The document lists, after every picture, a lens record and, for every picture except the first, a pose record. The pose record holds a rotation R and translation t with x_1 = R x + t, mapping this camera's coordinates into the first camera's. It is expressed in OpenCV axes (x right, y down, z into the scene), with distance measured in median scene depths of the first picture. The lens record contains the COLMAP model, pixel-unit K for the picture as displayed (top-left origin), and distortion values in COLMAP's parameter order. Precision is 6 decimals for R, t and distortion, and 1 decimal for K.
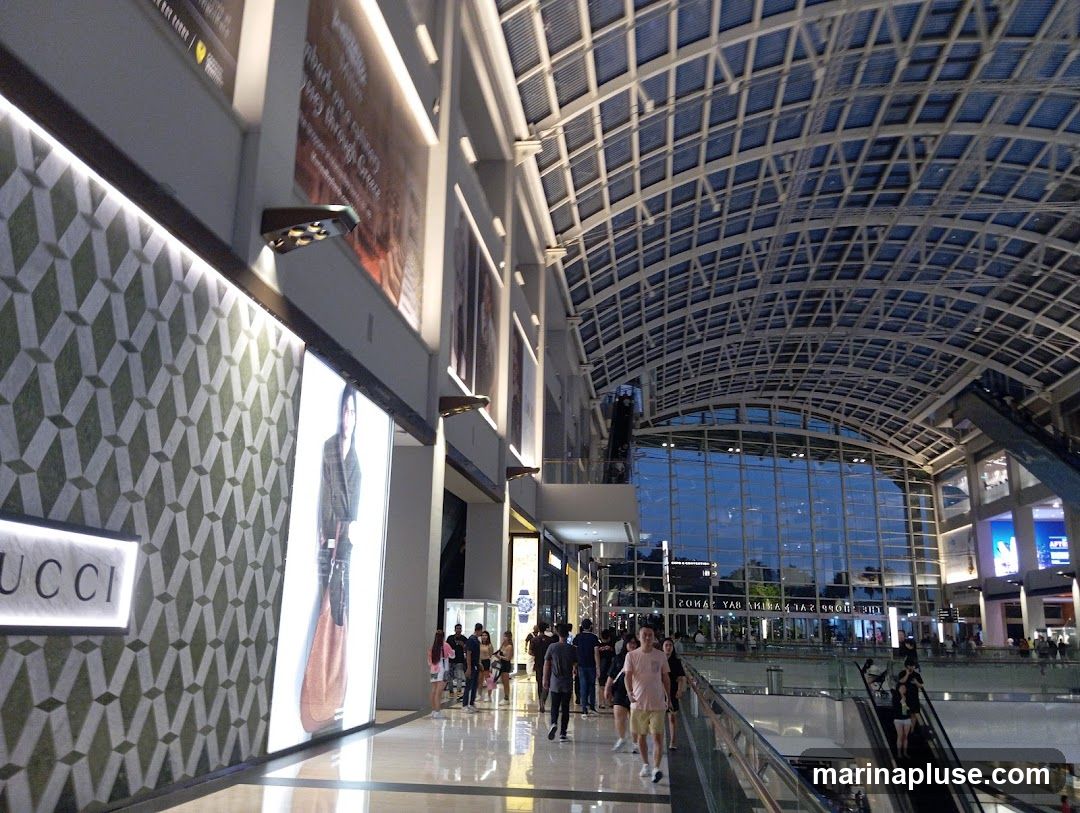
lens RADIAL K [[892.7, 0, 533.4], [0, 892.7, 397.7], [0, 0, 1]] dist [0.070362, -0.130377]
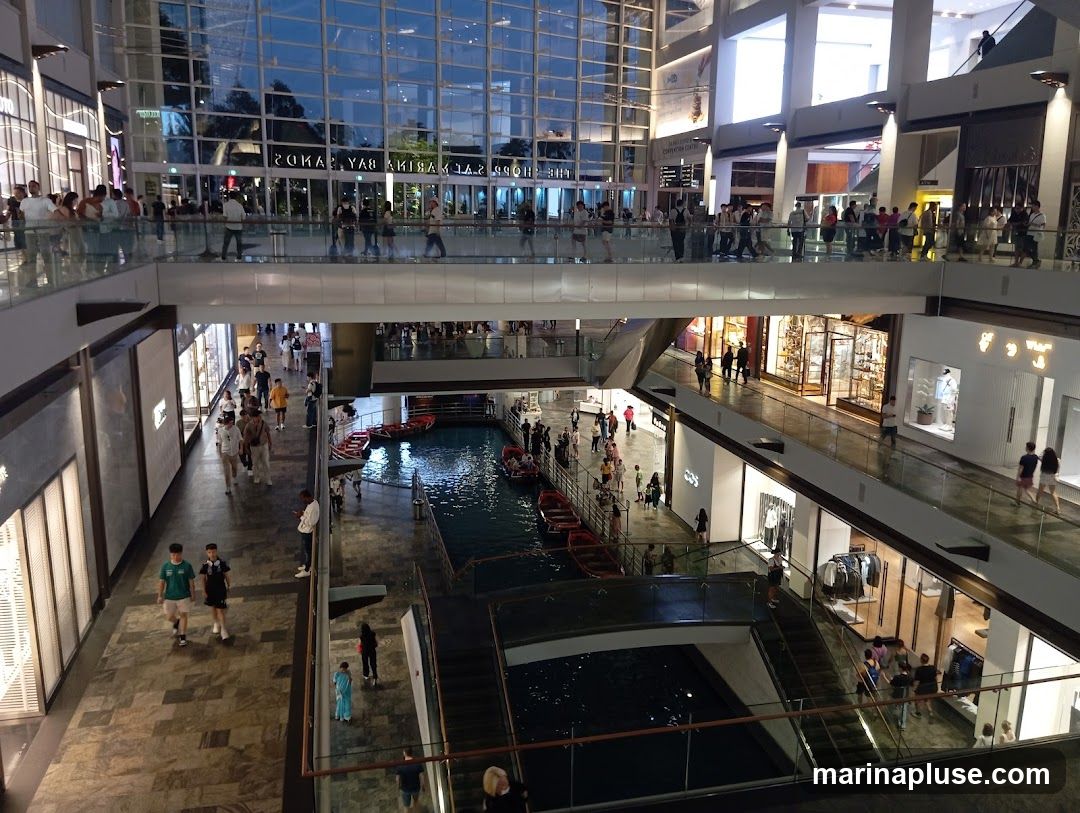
lens RADIAL K [[892.7, 0, 526.8], [0, 892.7, 387.1], [0, 0, 1]] dist [0.070362, -0.130377]
pose [[0.939329, -0.073215, 0.335114, 0.105358], [-0.079735, 0.903590, 0.420913, 0.096183], [-0.333623, -0.422096, 0.842930, 0.354131]]
